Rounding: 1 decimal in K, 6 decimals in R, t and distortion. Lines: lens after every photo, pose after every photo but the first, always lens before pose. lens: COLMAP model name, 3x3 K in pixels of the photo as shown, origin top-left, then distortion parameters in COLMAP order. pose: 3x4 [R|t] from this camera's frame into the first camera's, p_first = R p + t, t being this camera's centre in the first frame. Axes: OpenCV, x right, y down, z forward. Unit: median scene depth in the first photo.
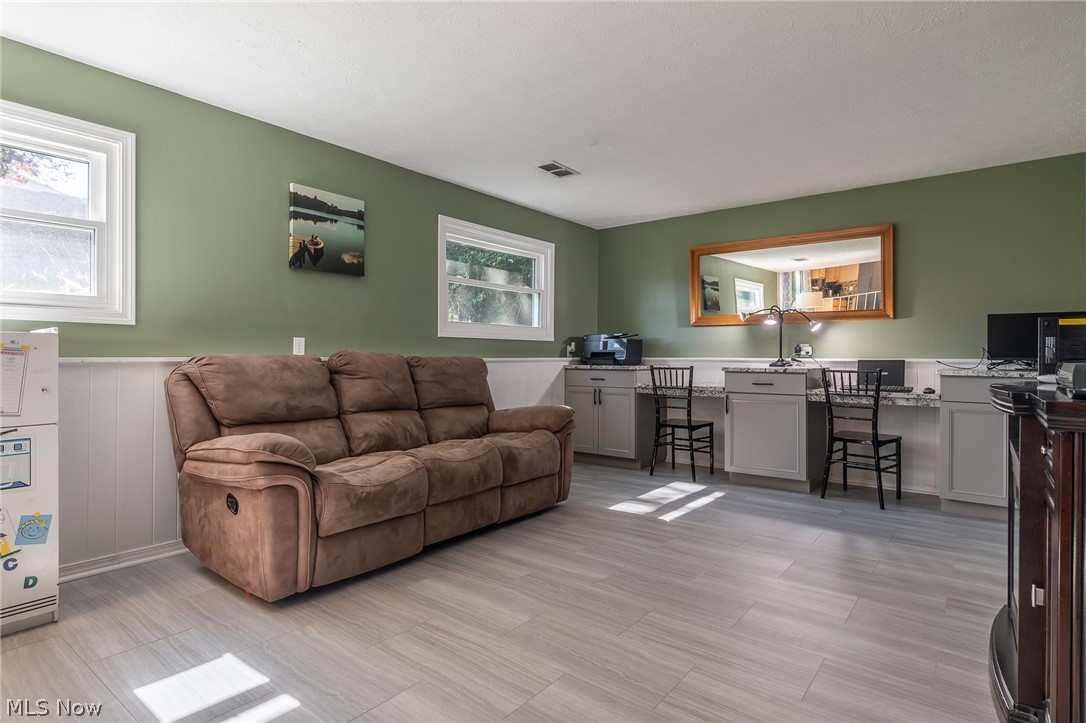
lens RADIAL K [[569.7, 0, 543.0], [0, 569.7, 361.8], [0, 0, 1]] dist [0.007943, 0.000477]
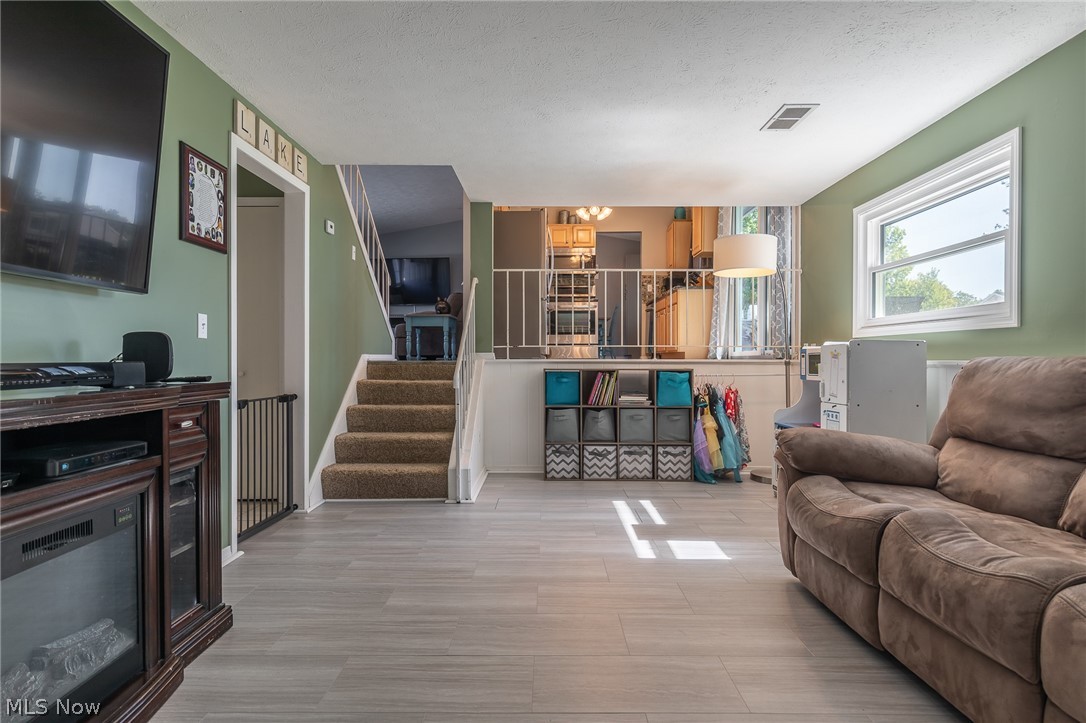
lens RADIAL K [[569.7, 0, 542.4], [0, 569.7, 356.8], [0, 0, 1]] dist [0.007943, 0.000477]
pose [[-0.783042, 0.016534, -0.621749, 0.532460], [0.015785, 0.999853, 0.006709, -0.033290], [0.621769, -0.004561, -0.783188, 1.295218]]
